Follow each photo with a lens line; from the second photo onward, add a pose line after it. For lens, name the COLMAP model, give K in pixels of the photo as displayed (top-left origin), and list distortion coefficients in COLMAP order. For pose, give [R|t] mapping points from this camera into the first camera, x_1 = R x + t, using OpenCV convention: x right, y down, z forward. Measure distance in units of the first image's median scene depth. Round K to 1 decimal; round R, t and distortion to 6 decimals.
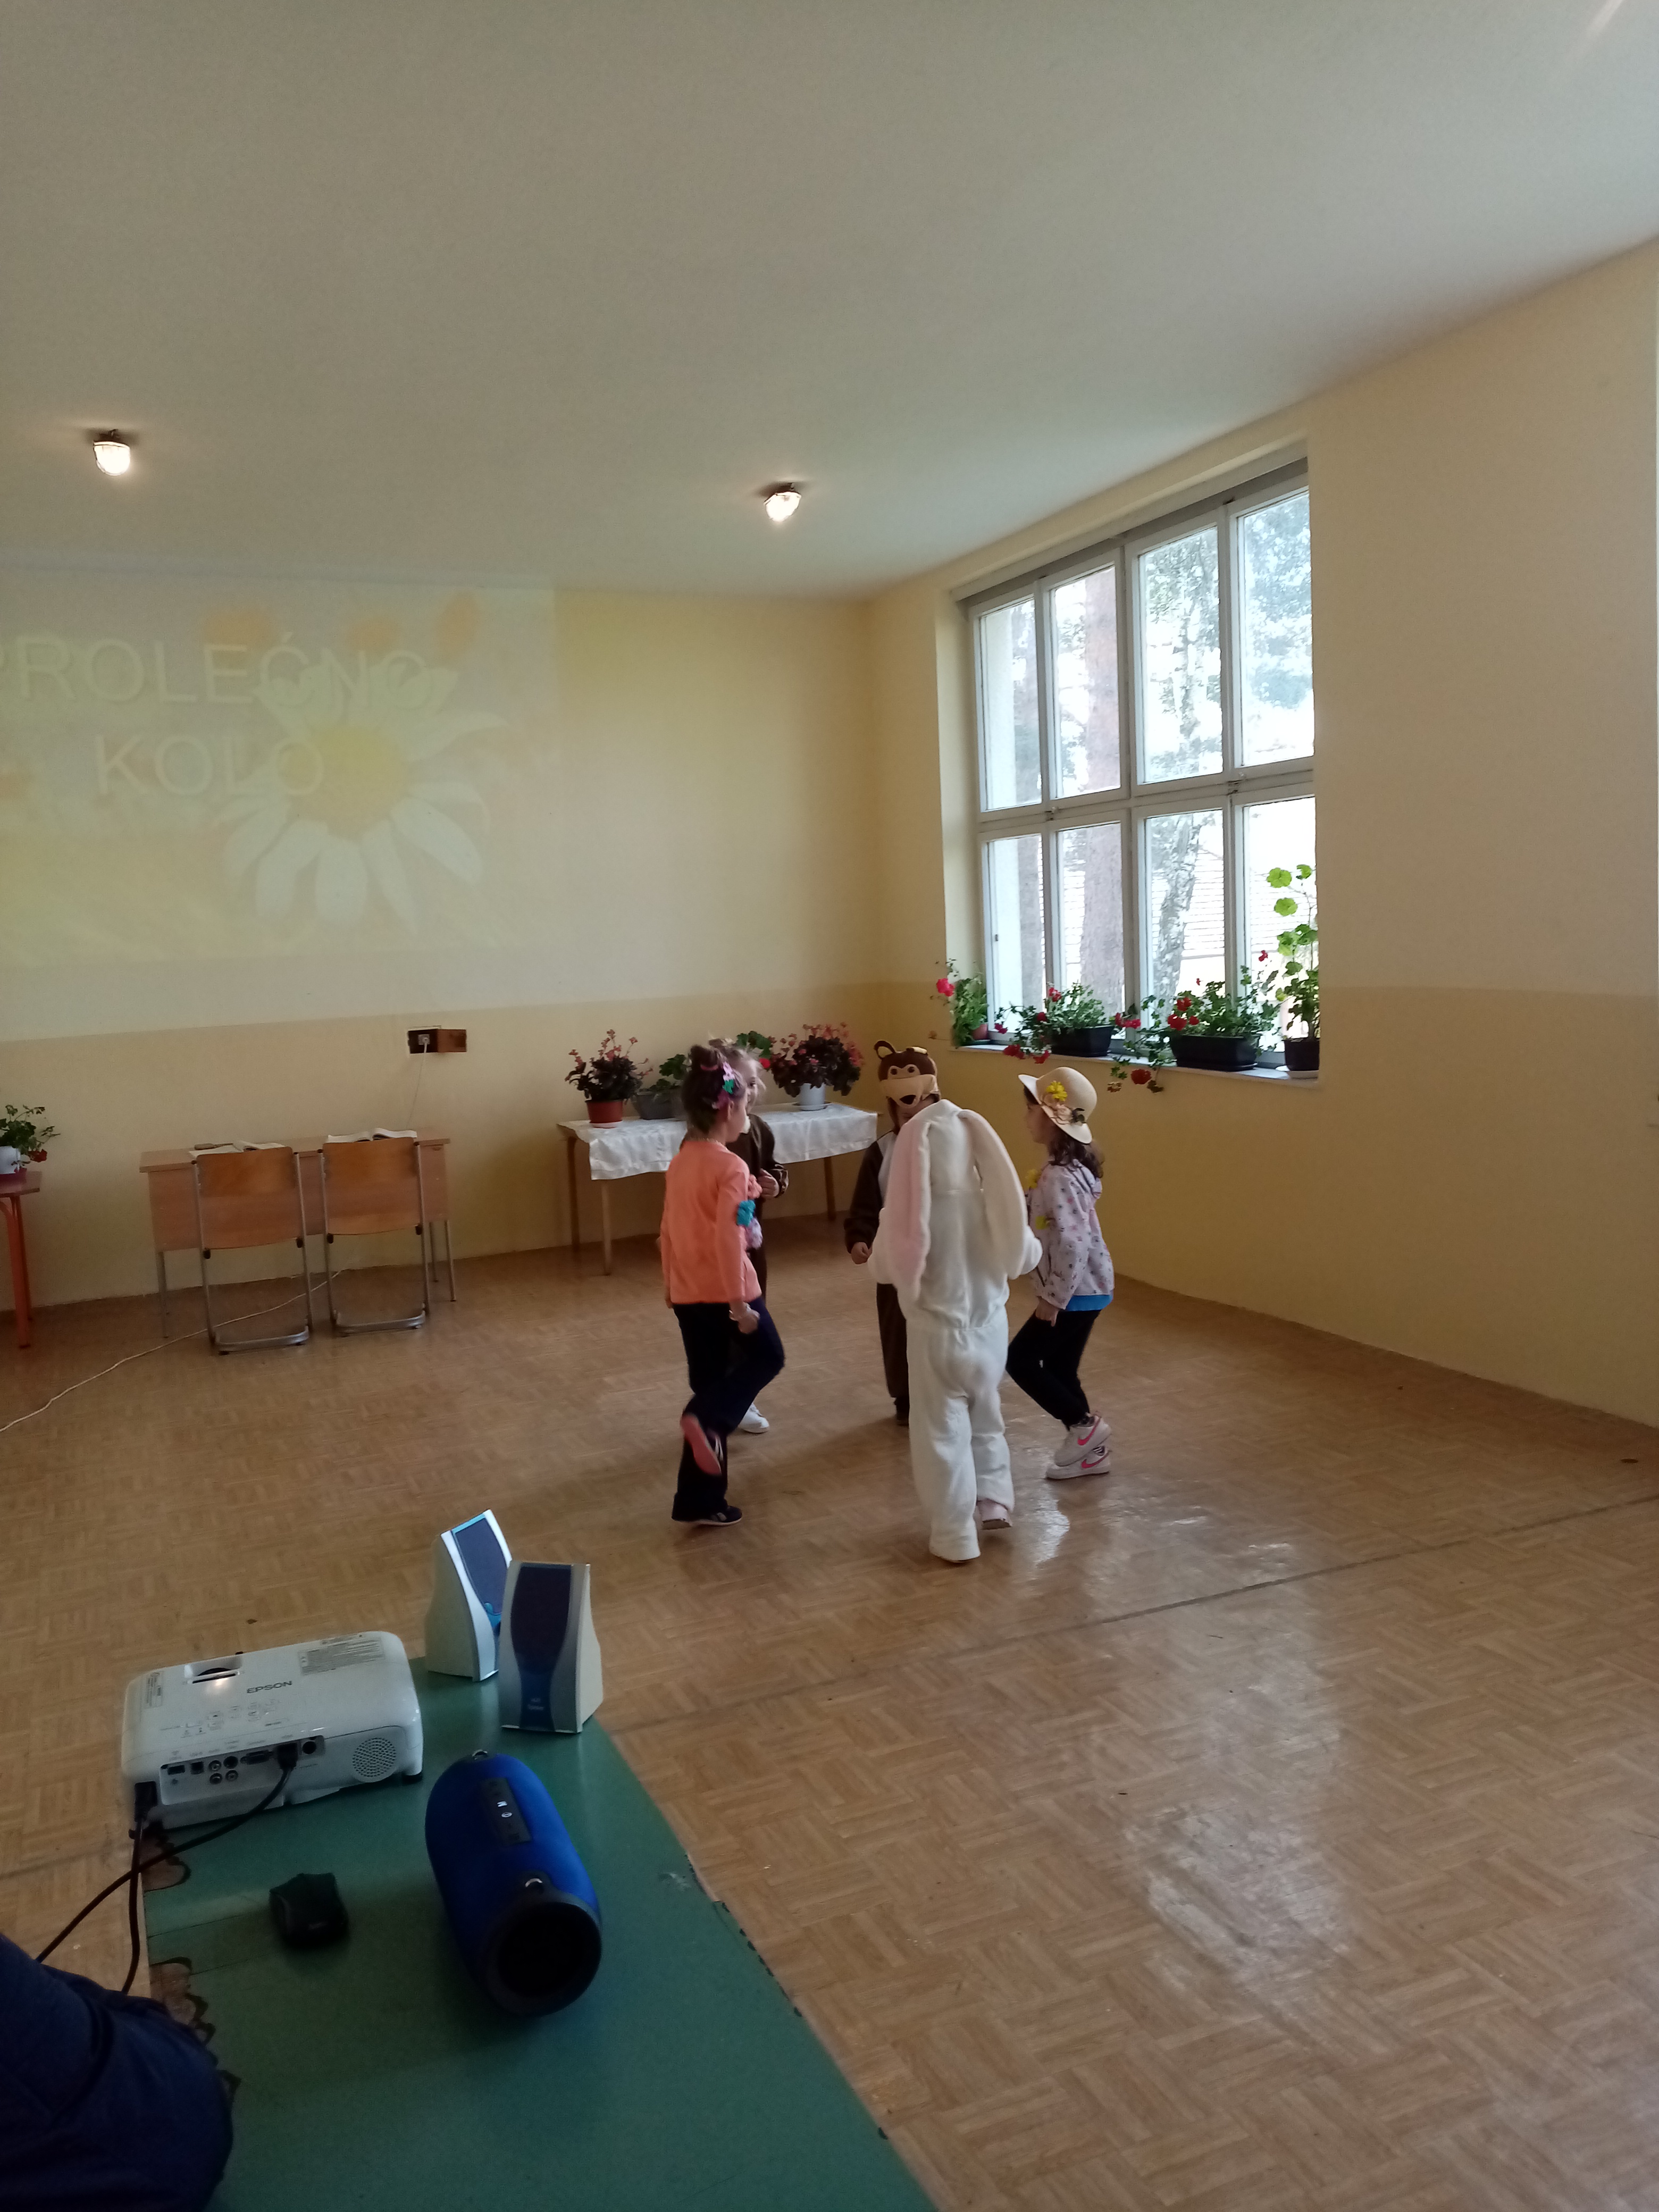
lens RADIAL K [[1741.1, 0, 823.5], [0, 1741.1, 1101.9], [0, 0, 1]] dist [0.080615, -0.131085]
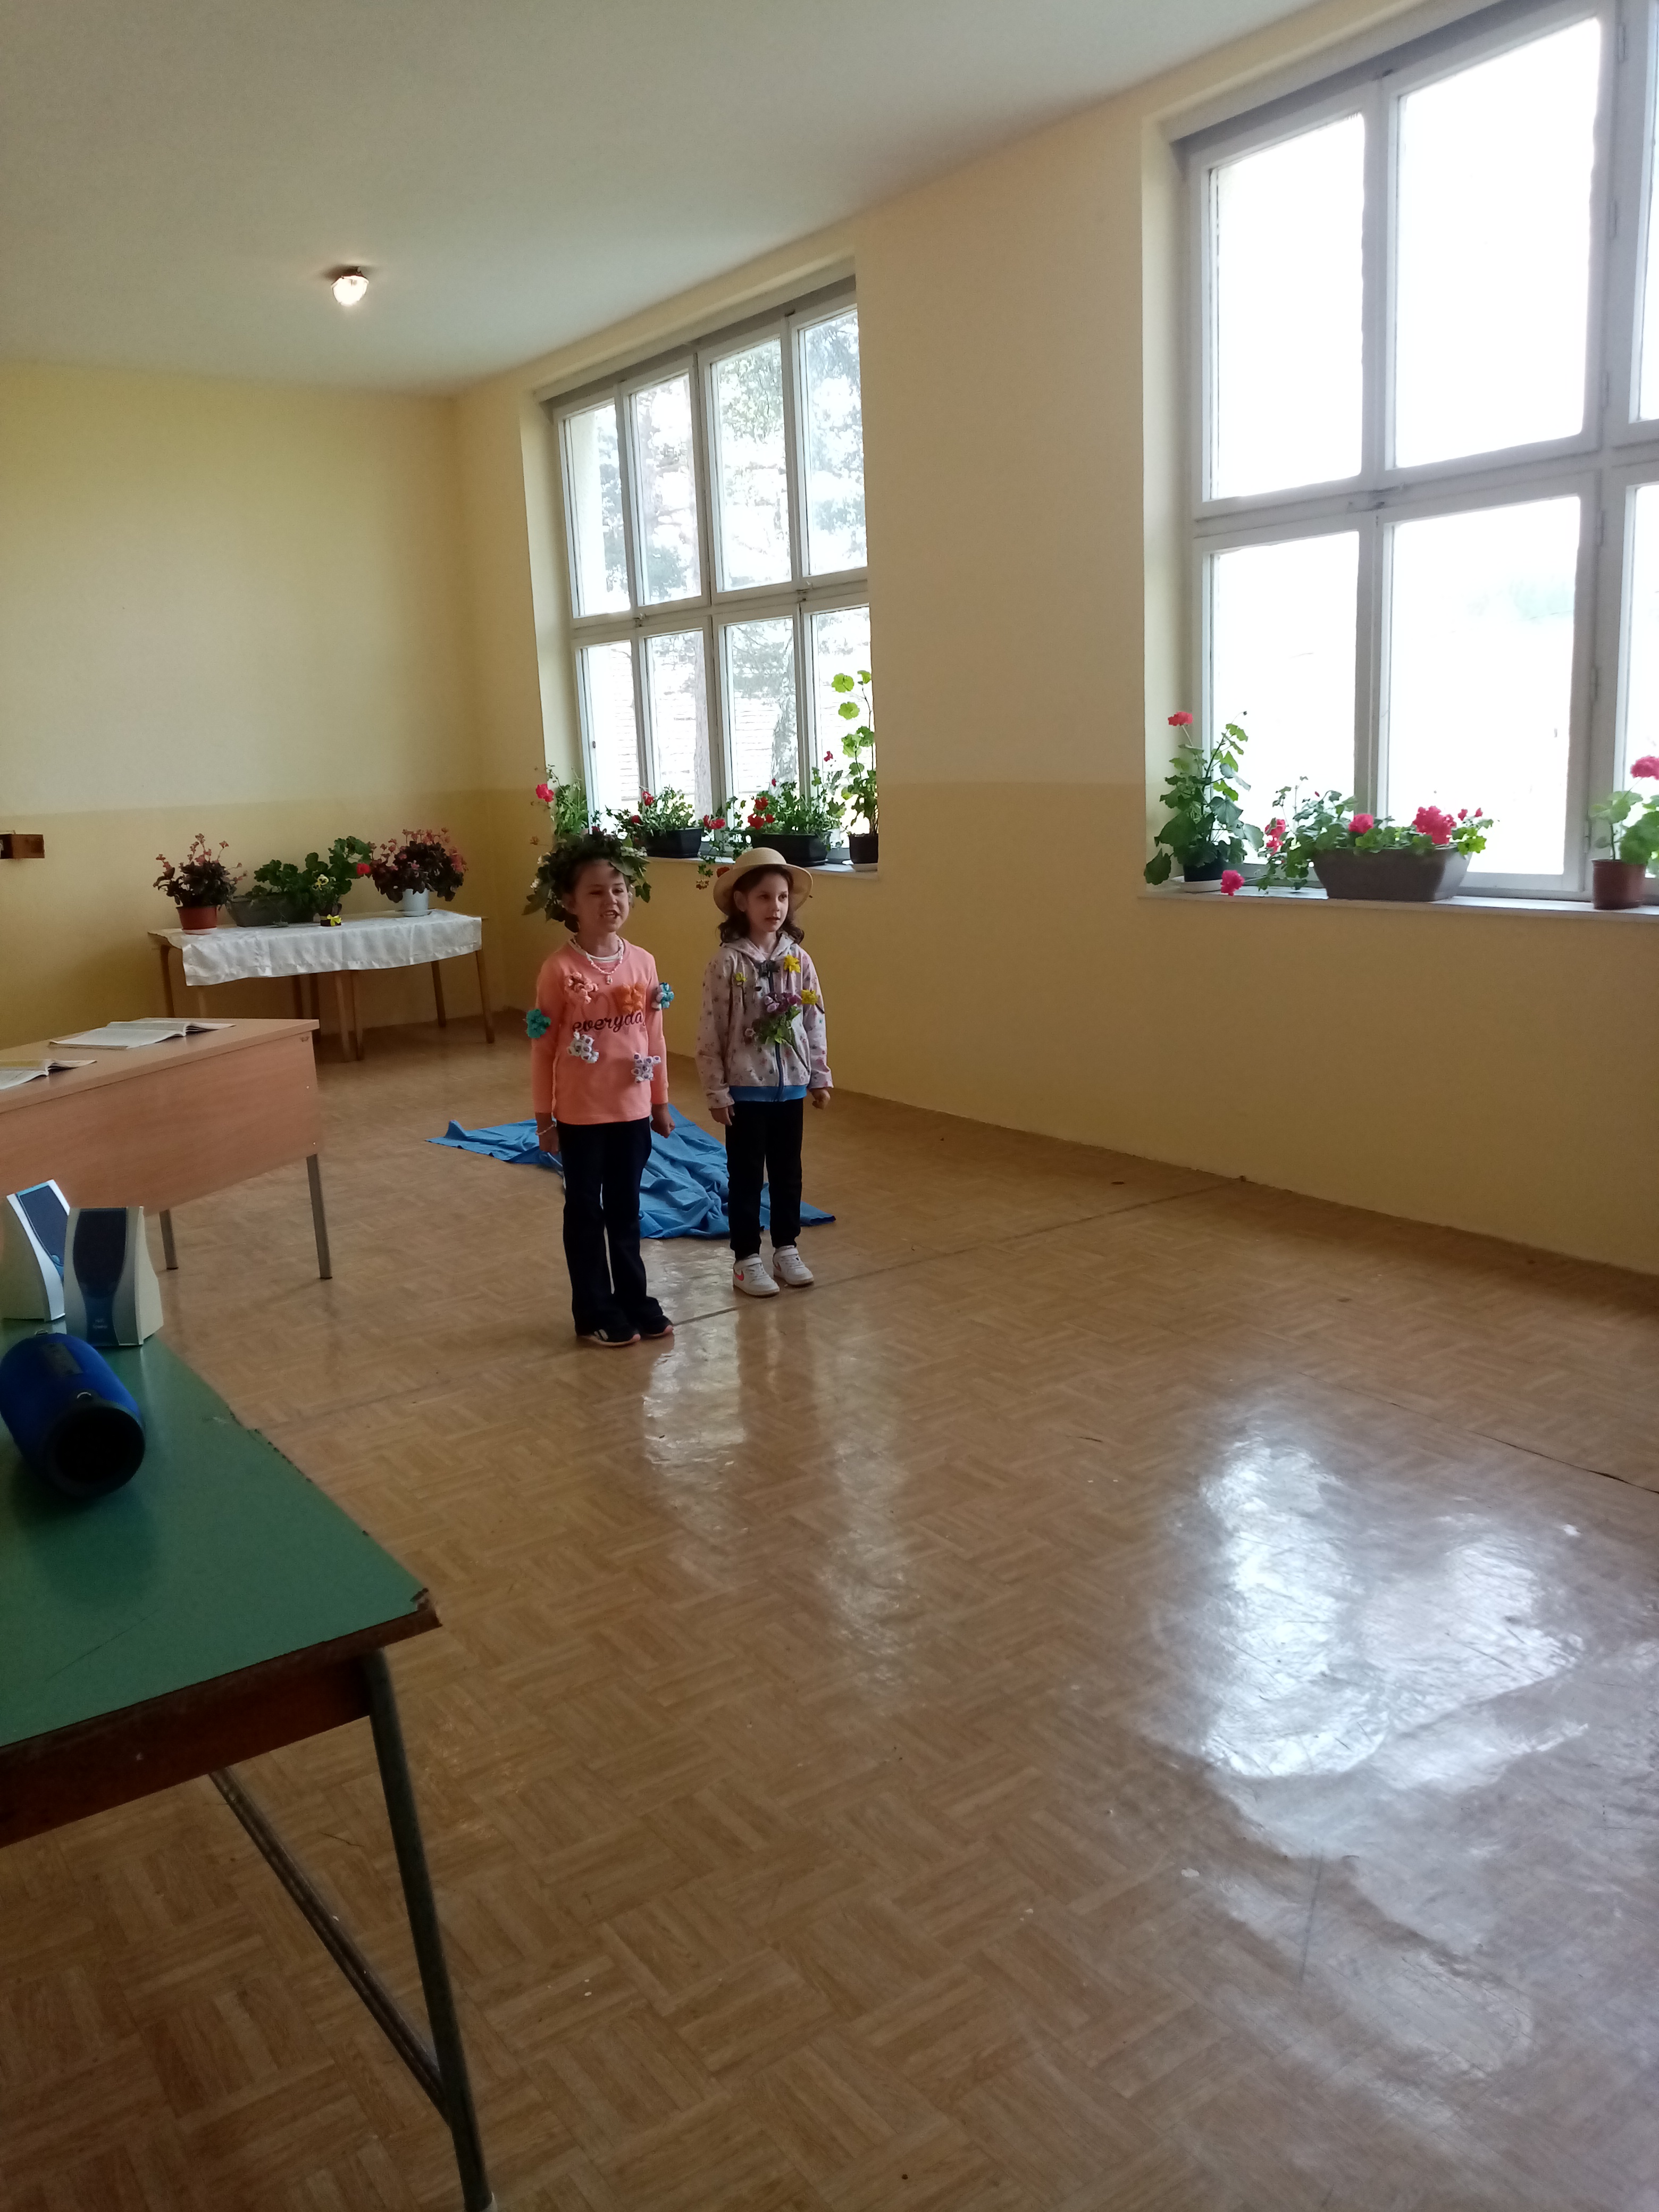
lens RADIAL K [[1728.8, 0, 829.5], [0, 1728.8, 1106.0], [0, 0, 1]] dist [0.105526, -0.202002]
pose [[0.977987, -0.036185, 0.205505, 0.033169], [0.016131, 0.995013, 0.098431, 0.037900], [-0.208042, -0.092949, 0.973693, -0.095909]]
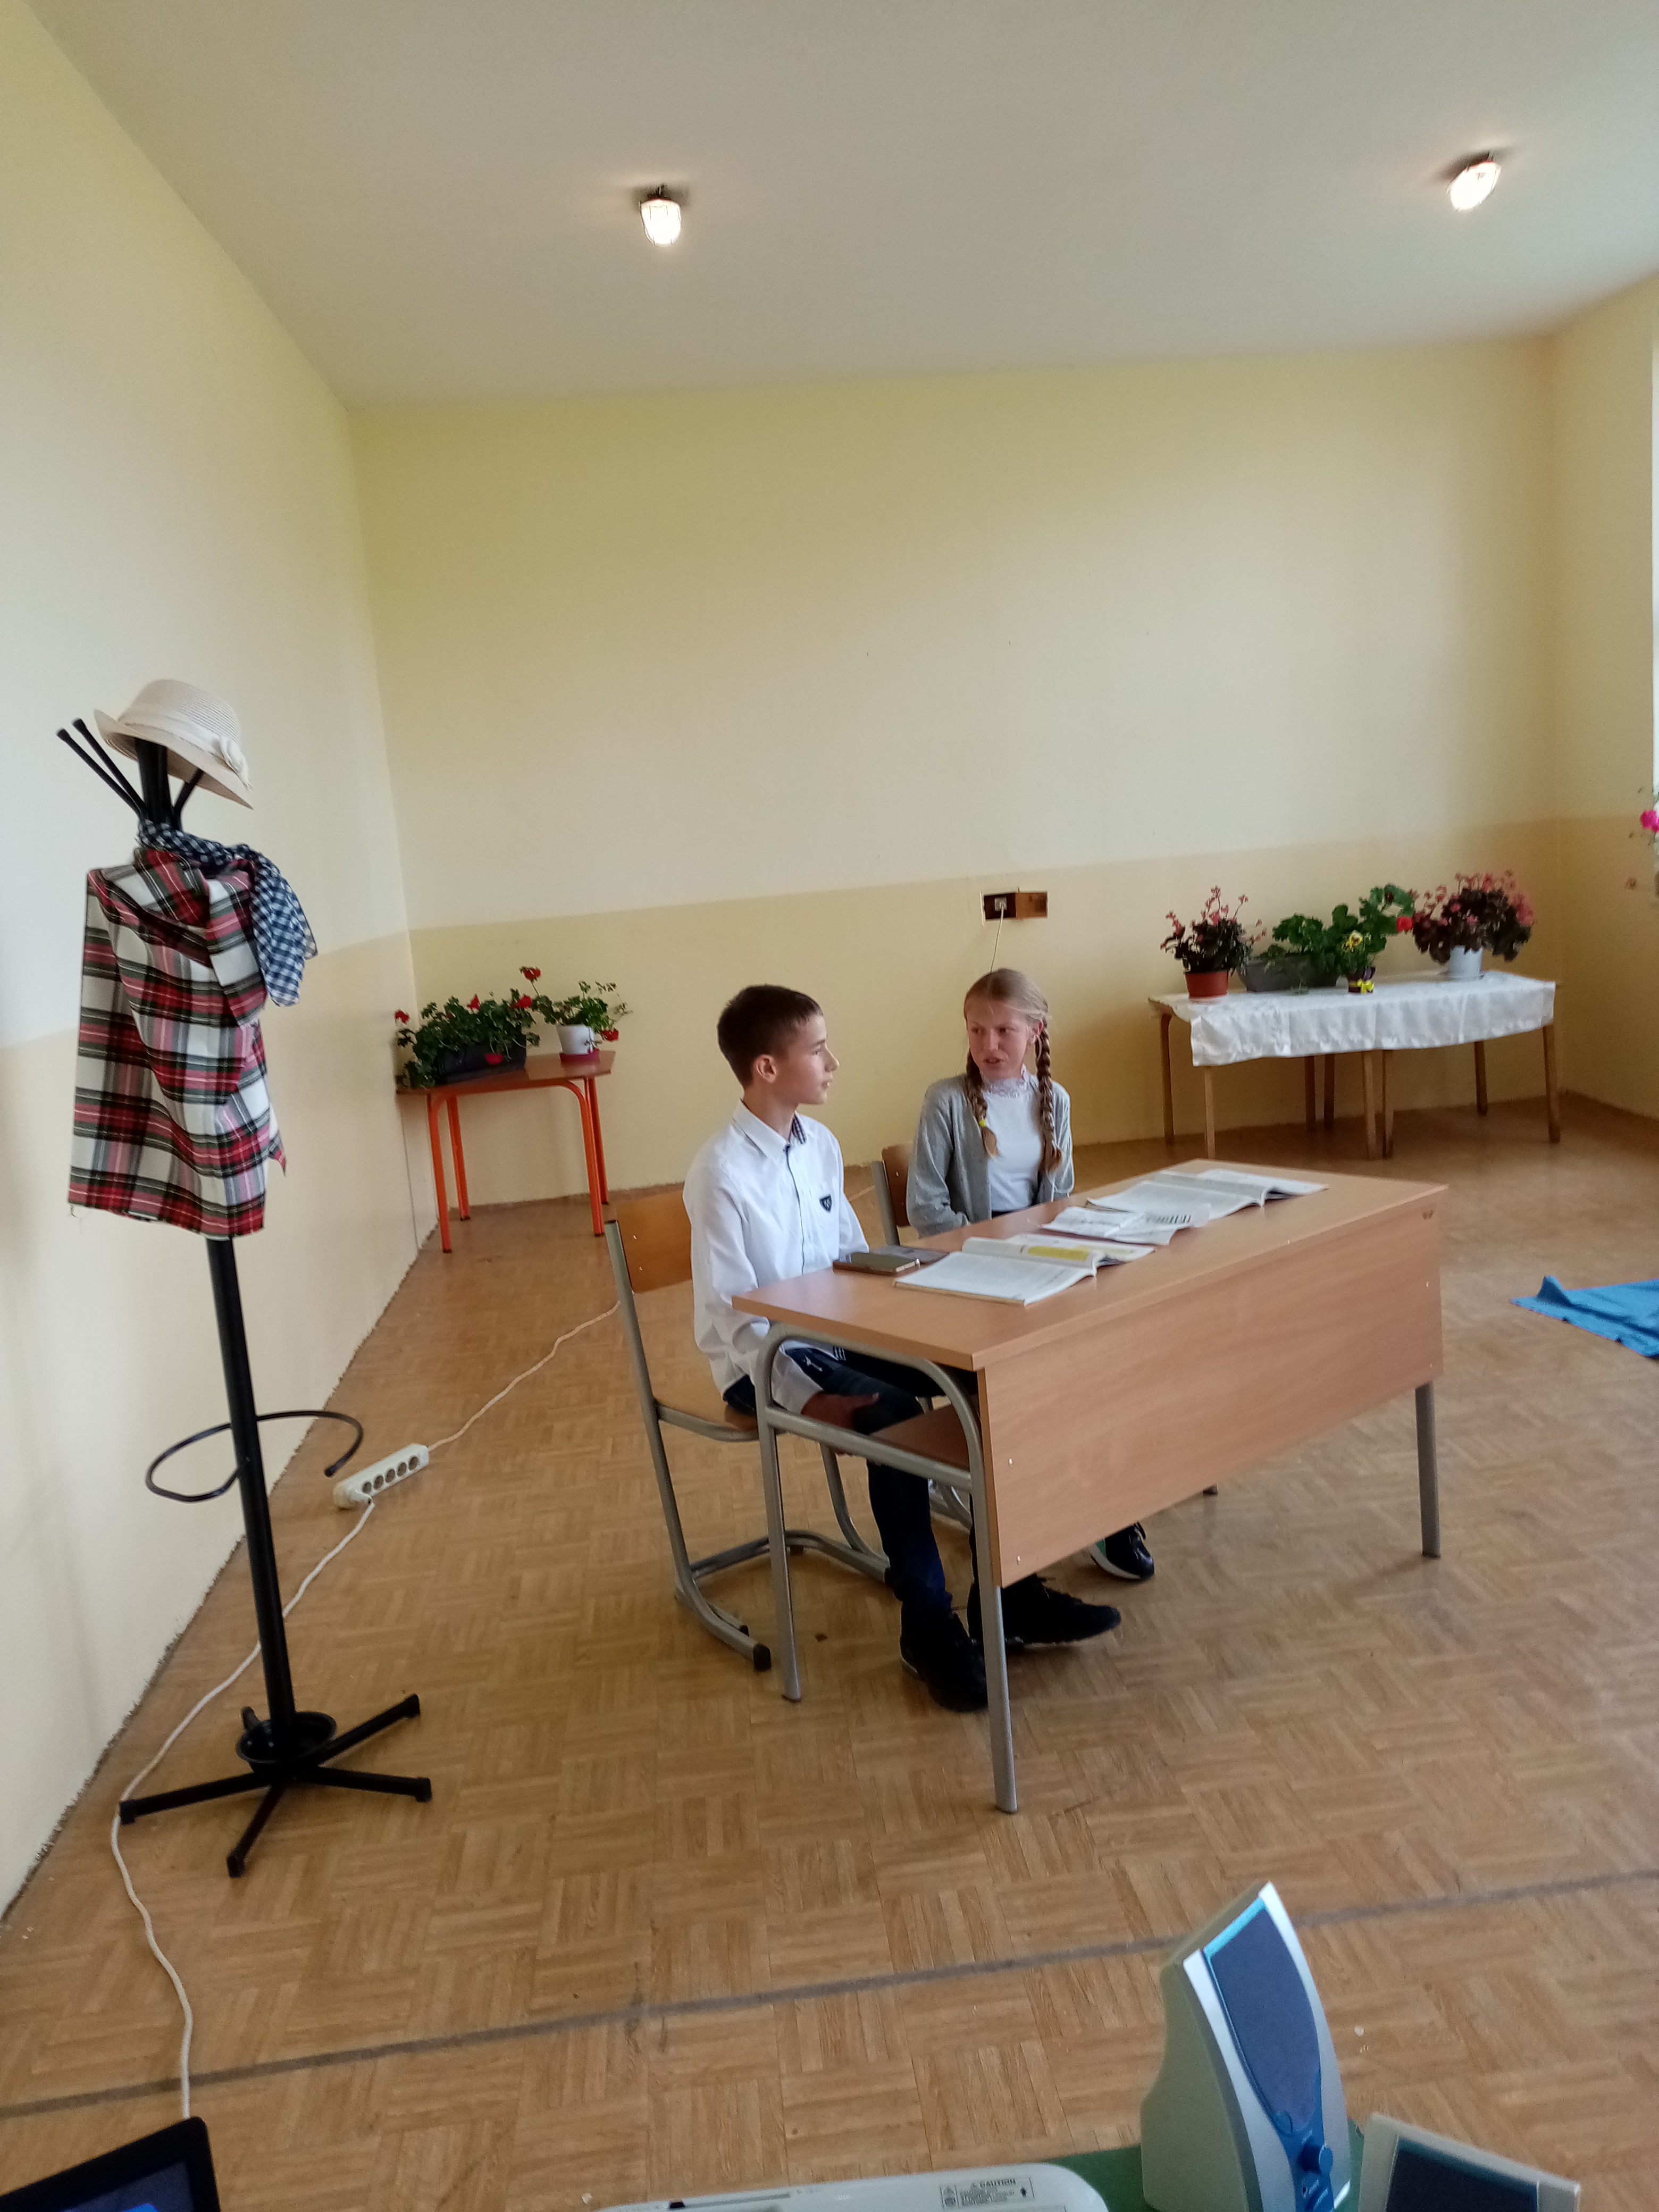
lens RADIAL K [[1736.1, 0, 850.6], [0, 1736.1, 1102.5], [0, 0, 1]] dist [0.112277, -0.137223]
pose [[0.955519, 0.014563, -0.294571, -0.075534], [0.009103, 0.996848, 0.078807, -0.010607], [0.294791, -0.077983, 0.952374, 0.246642]]
